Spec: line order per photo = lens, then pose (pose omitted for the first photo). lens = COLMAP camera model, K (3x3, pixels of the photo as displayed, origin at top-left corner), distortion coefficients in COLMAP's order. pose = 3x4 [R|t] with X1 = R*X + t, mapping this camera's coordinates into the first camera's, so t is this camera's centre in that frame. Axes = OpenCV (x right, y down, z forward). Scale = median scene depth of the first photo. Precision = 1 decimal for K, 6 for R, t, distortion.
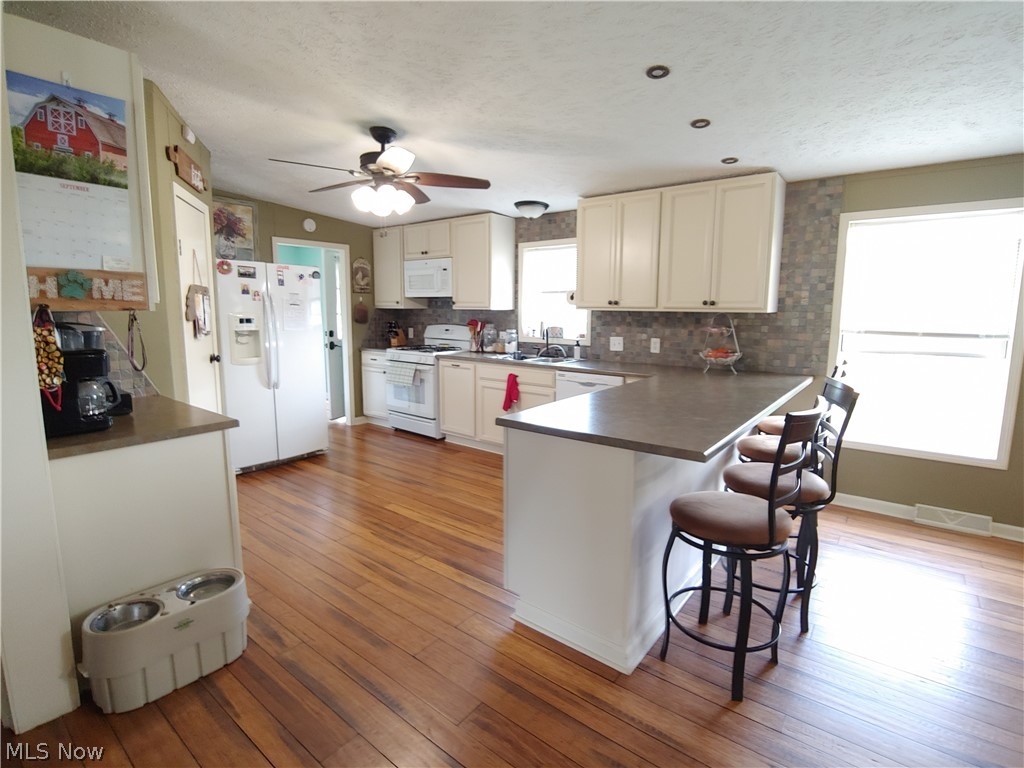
lens RADIAL K [[499.3, 0, 520.6], [0, 499.3, 379.3], [0, 0, 1]] dist [-0.001570, -0.000630]
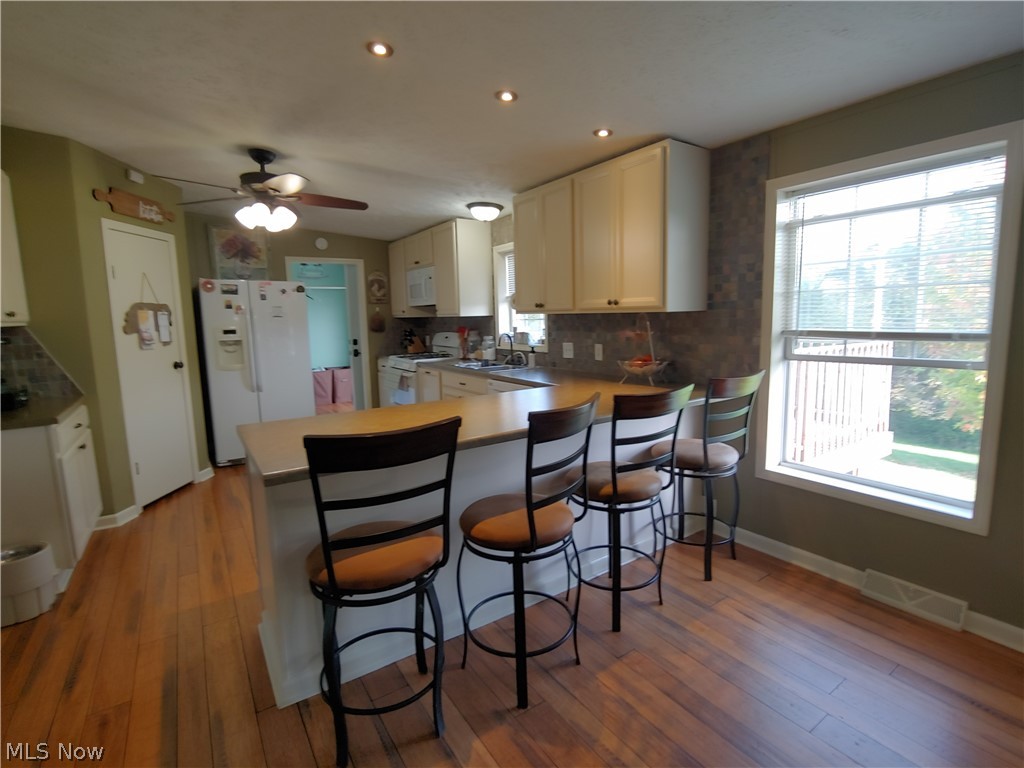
lens RADIAL K [[499.3, 0, 516.0], [0, 499.3, 384.3], [0, 0, 1]] dist [-0.001570, -0.000630]
pose [[0.948985, 0.016496, -0.314891, 0.388754], [-0.017509, 0.999847, -0.000390, -0.007251], [0.314836, 0.005883, 0.949128, 0.107675]]
